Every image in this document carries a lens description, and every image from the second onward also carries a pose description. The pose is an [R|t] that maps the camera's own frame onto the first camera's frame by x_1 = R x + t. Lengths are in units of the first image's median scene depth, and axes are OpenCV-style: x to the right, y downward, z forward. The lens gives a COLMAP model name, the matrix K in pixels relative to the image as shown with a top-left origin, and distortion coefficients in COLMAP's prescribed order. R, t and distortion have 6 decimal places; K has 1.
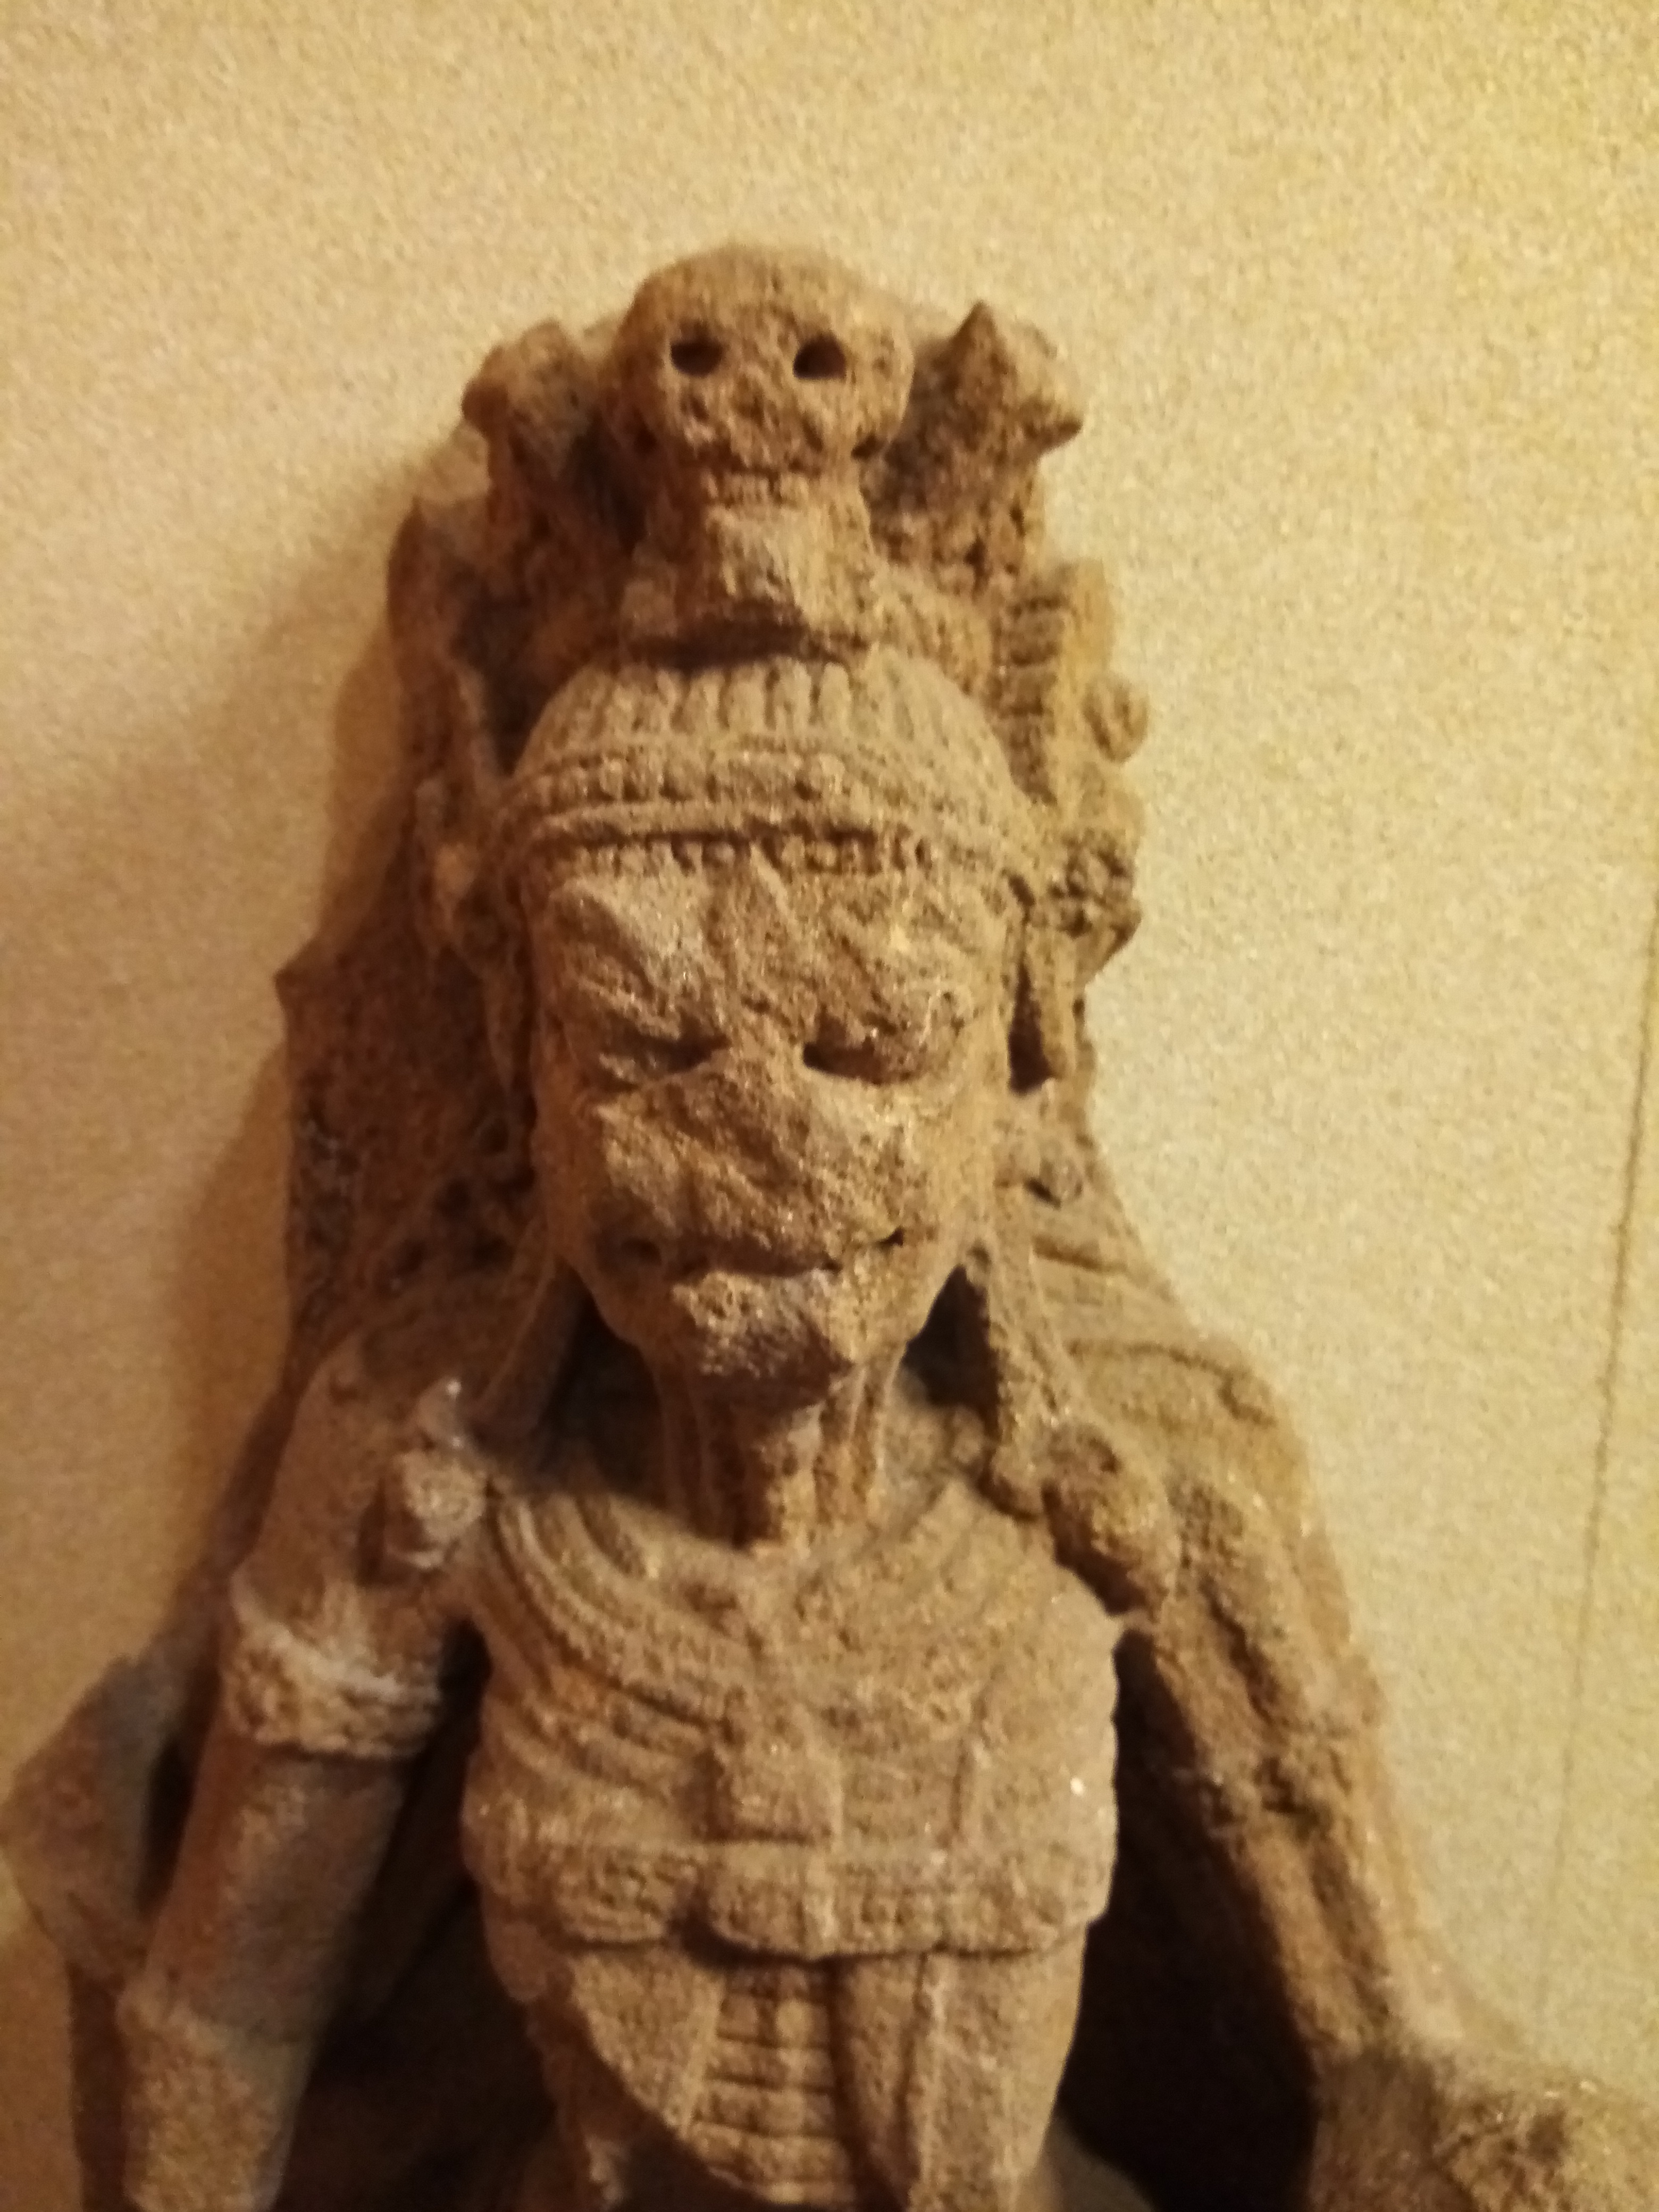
lens RADIAL K [[2100.6, 0, 827.5], [0, 2100.6, 865.0], [0, 0, 1]] dist [-0.010879, 0.032762]
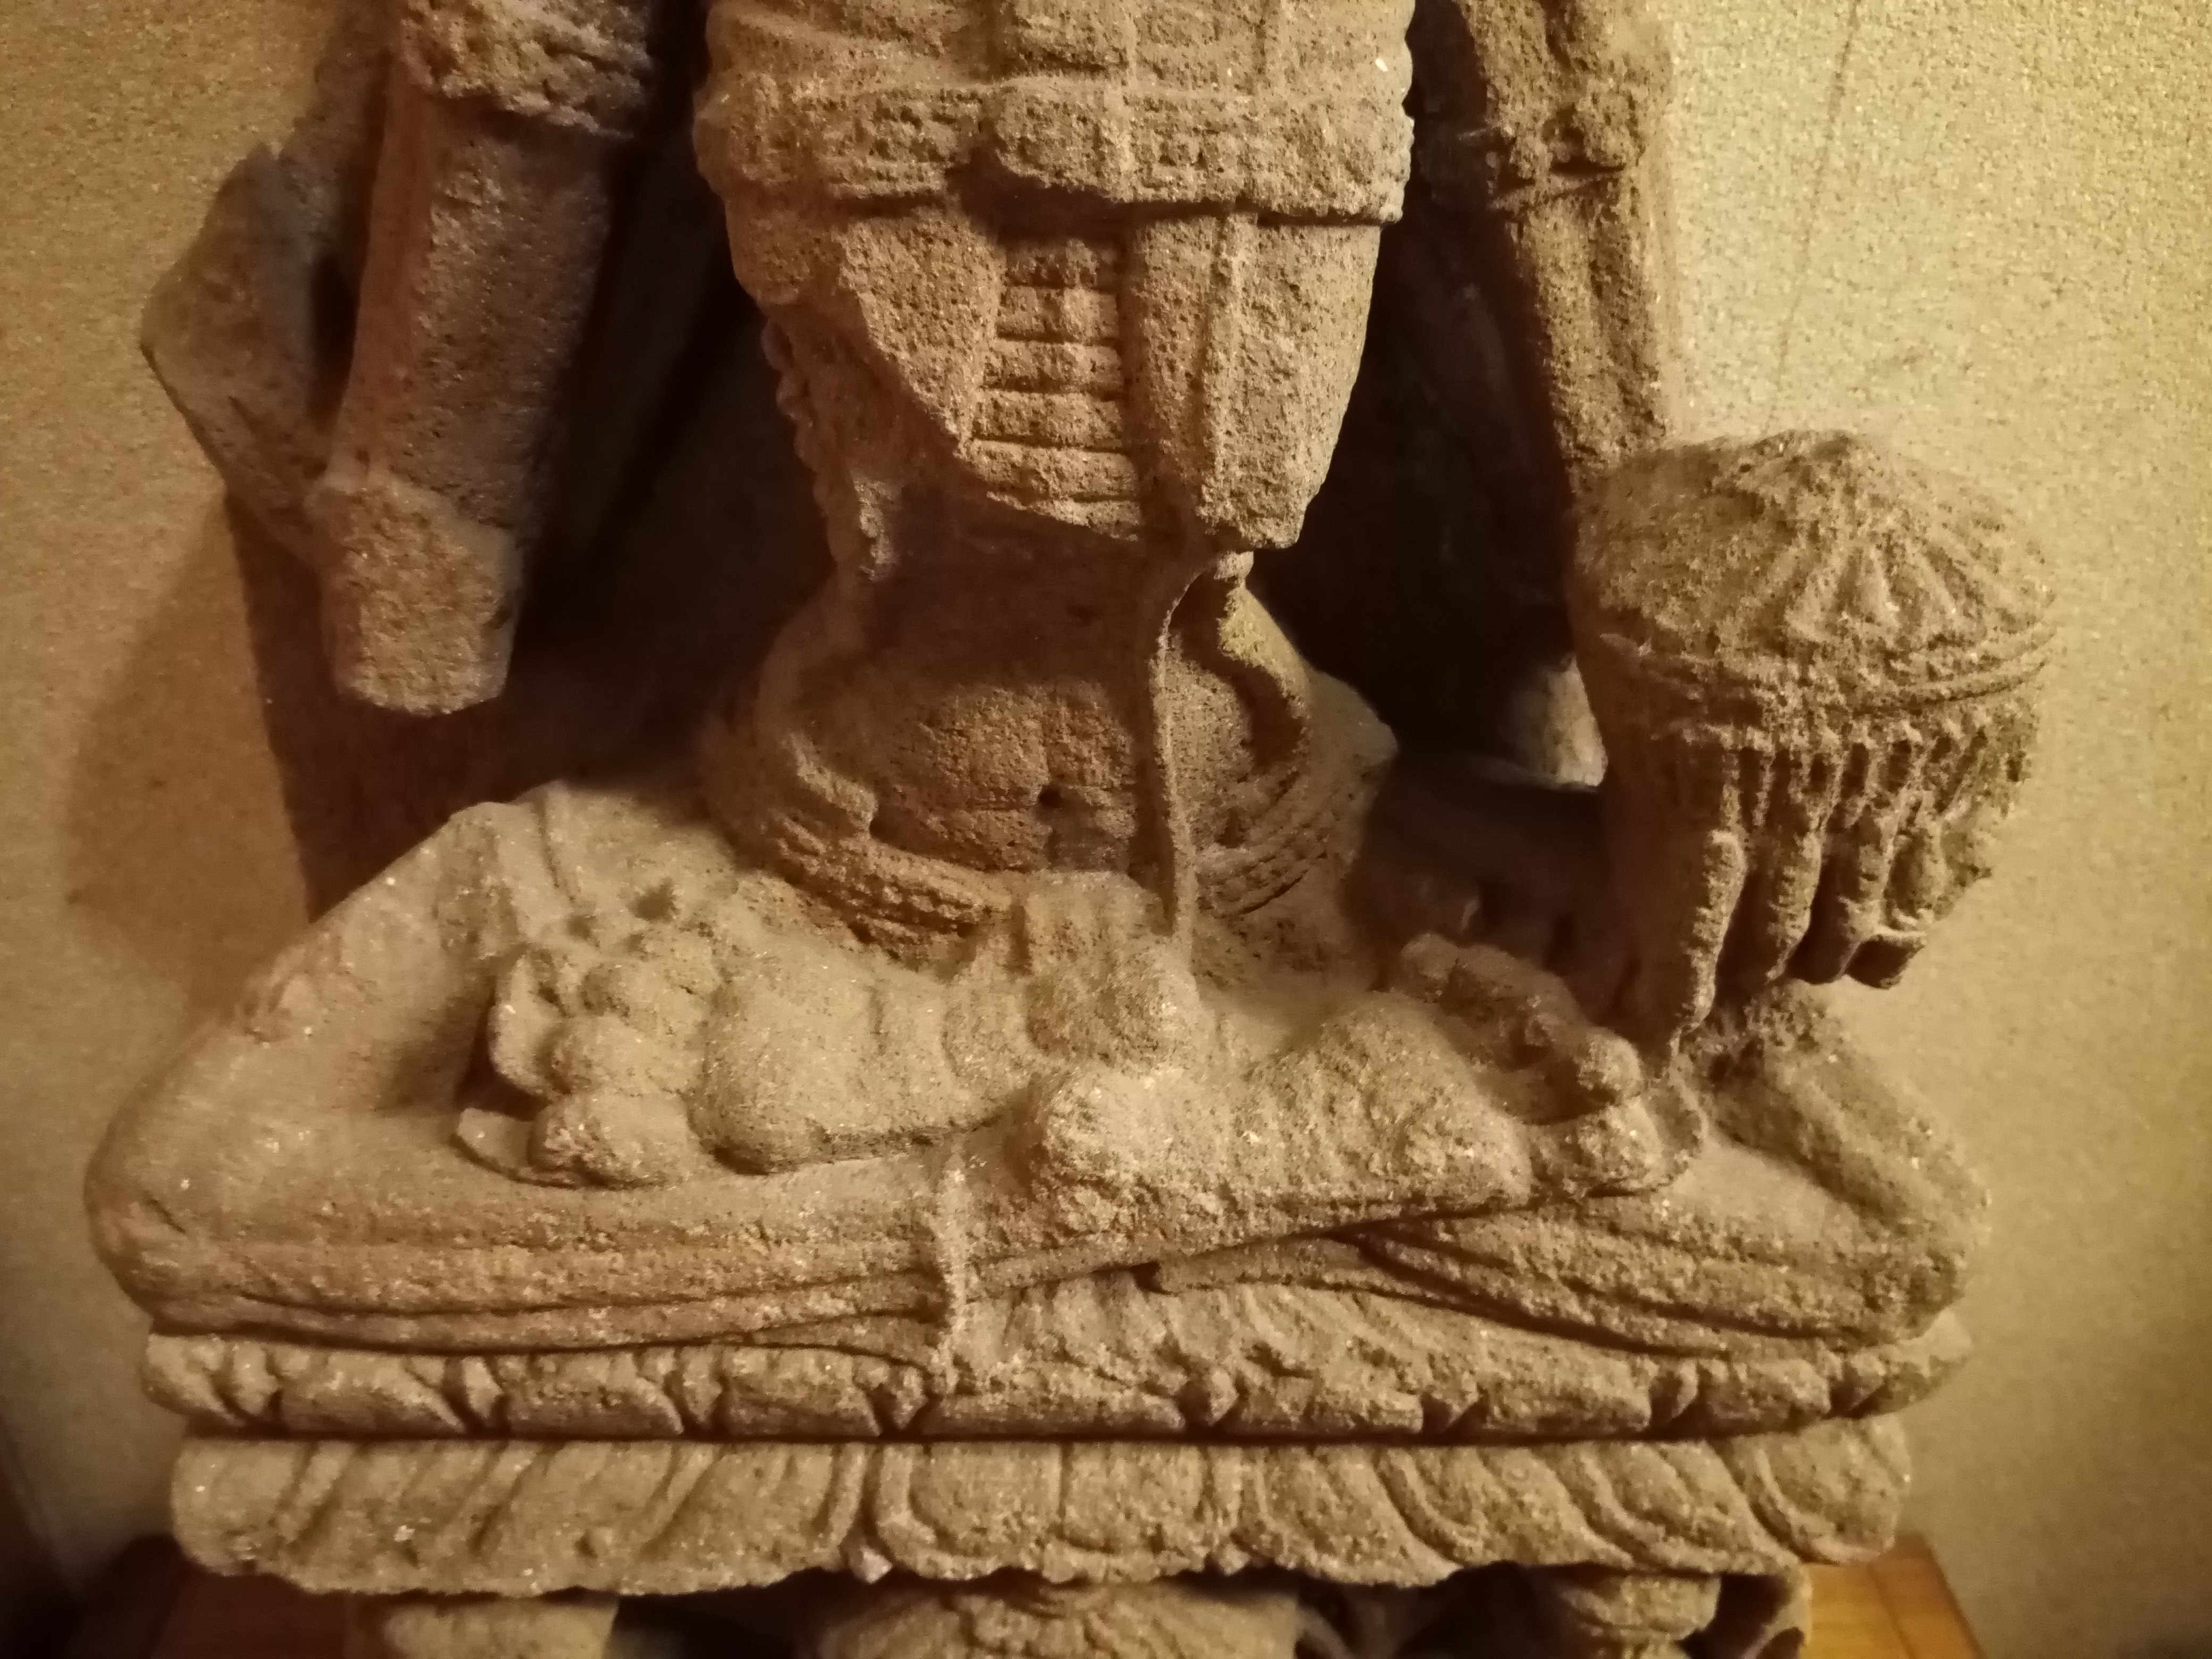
lens RADIAL K [[2097.2, 0, 1121.2], [0, 2097.2, 780.0], [0, 0, 1]] dist [0.108870, -0.306297]
pose [[0.992854, -0.038614, 0.112917, -0.104728], [0.003593, 0.955448, 0.295138, 0.443306], [-0.119283, -0.292623, 0.948759, 0.044626]]
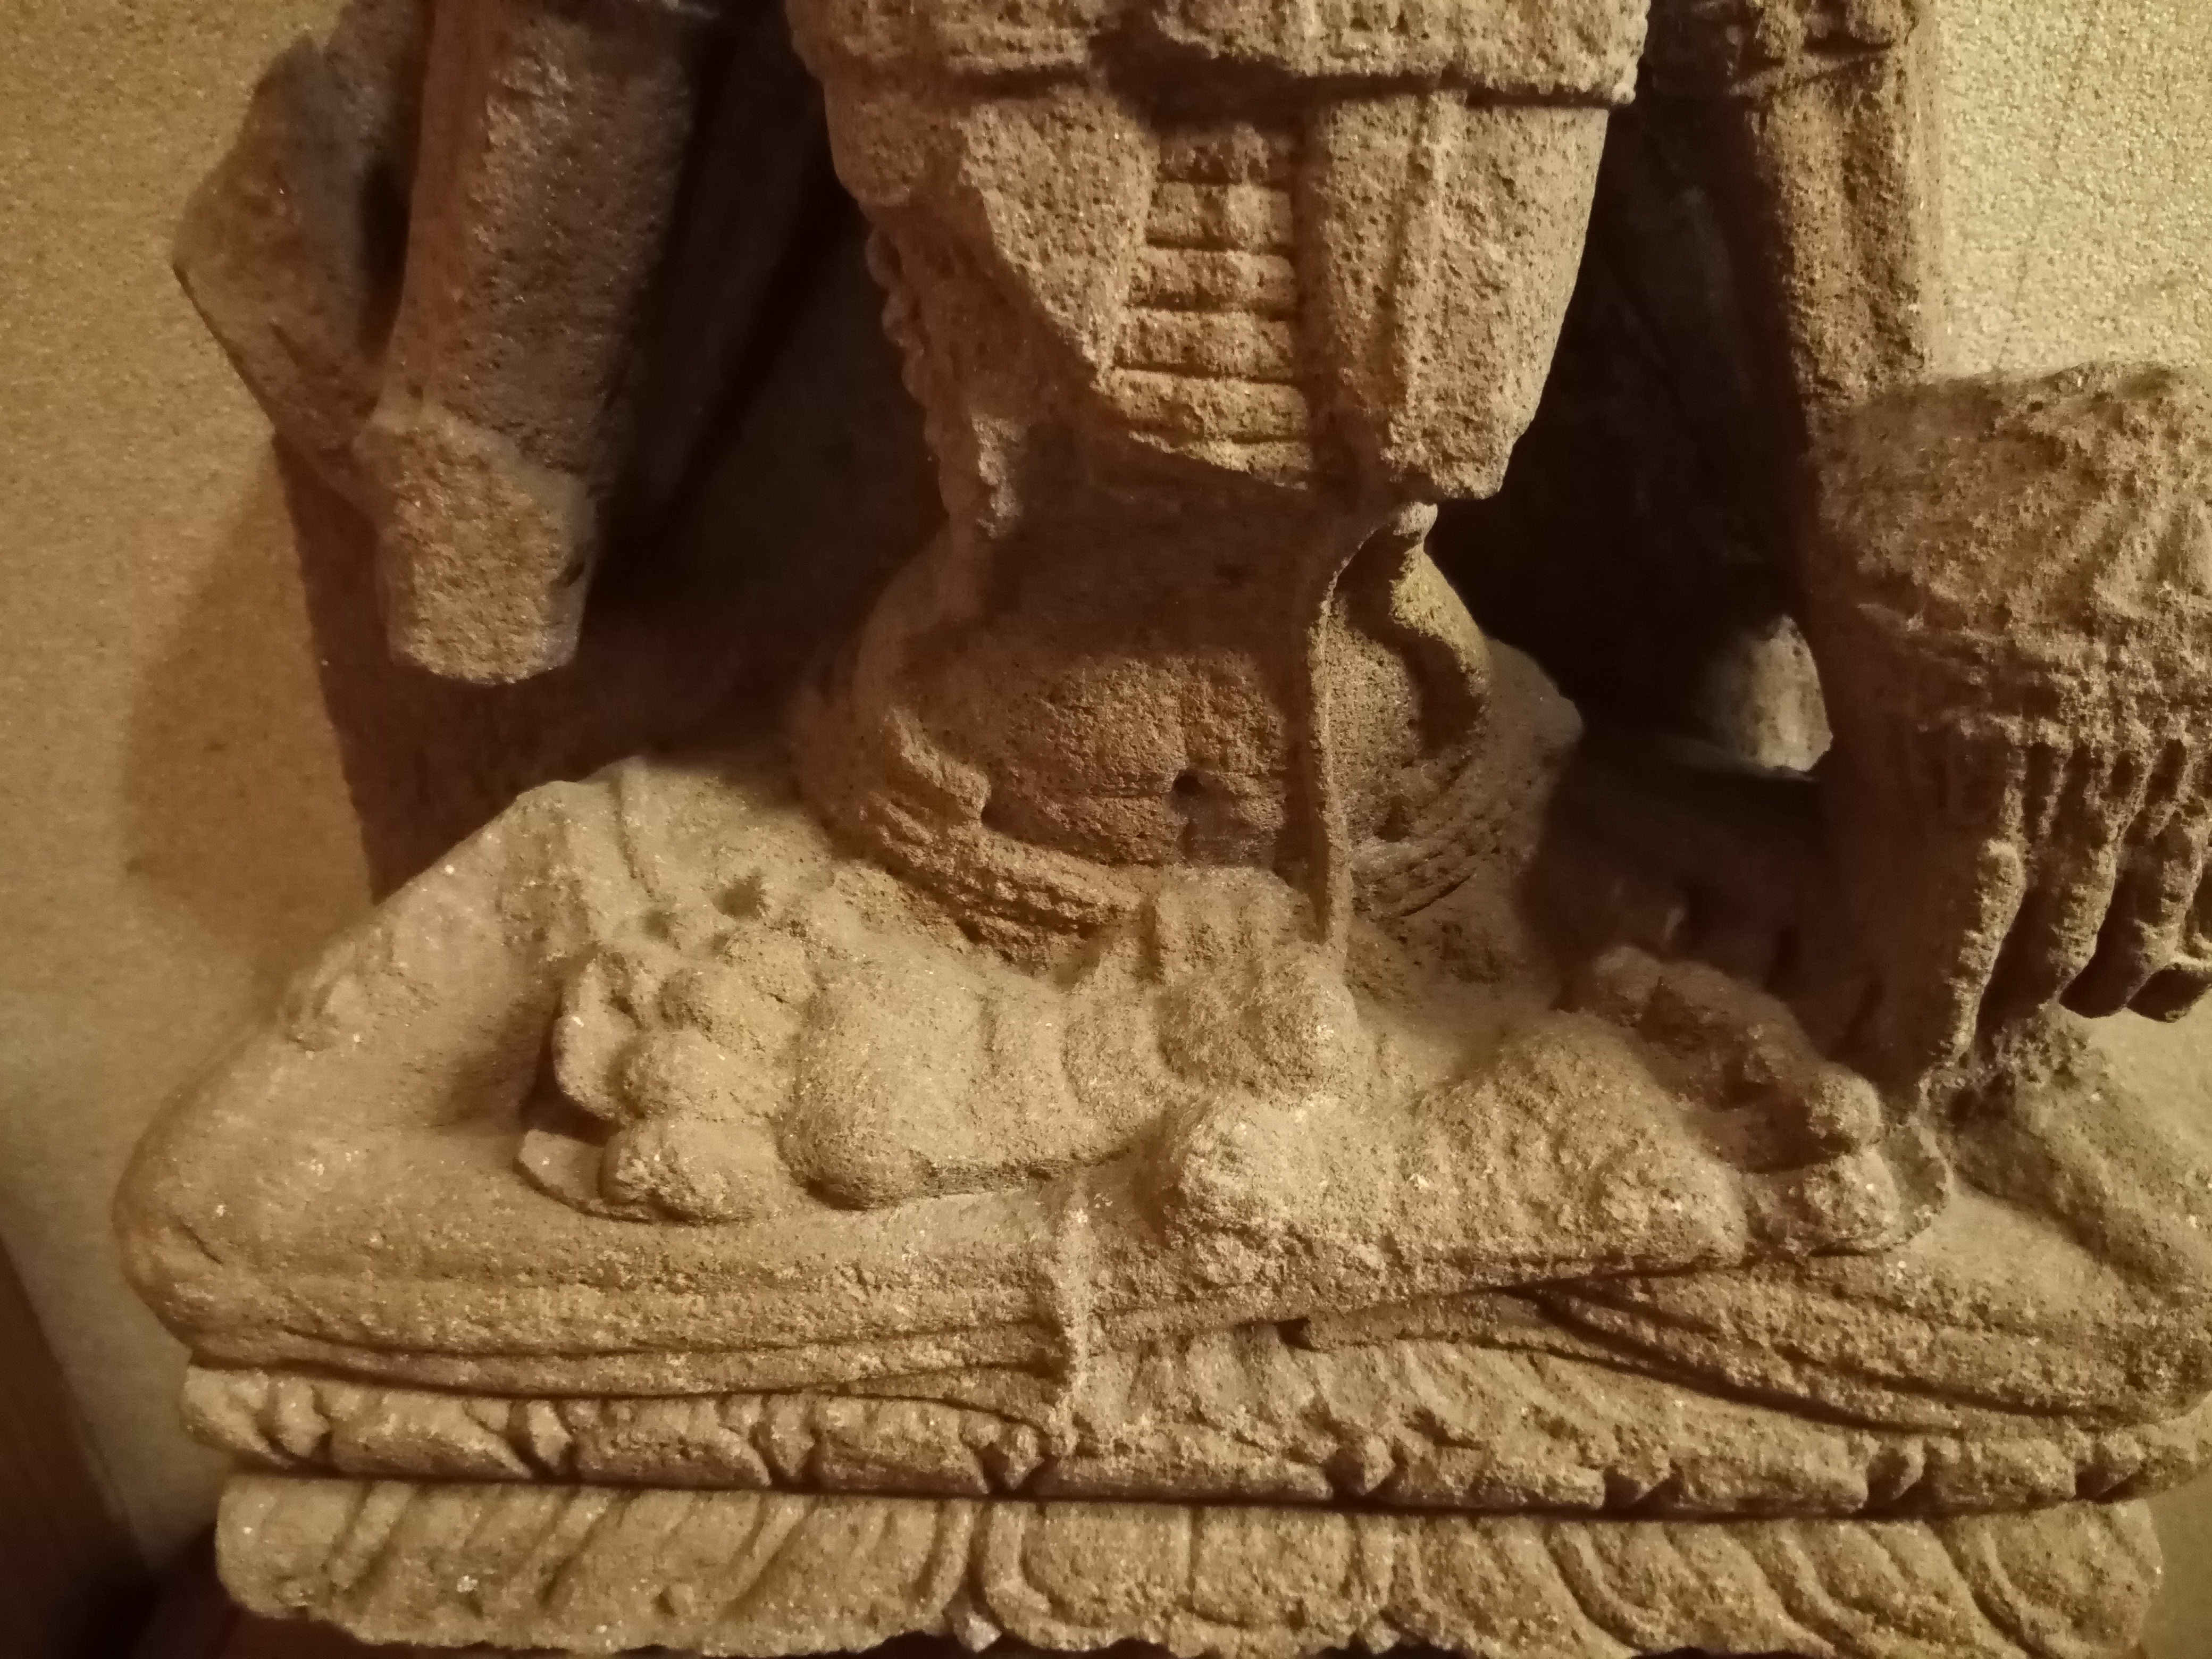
lens RADIAL K [[2086.6, 0, 1095.4], [0, 2086.6, 791.8], [0, 0, 1]] dist [0.063571, -0.214227]
pose [[0.997902, -0.030948, 0.056861, -0.114626], [0.010748, 0.945344, 0.325897, 0.468616], [-0.063840, -0.324602, 0.943694, 0.192202]]
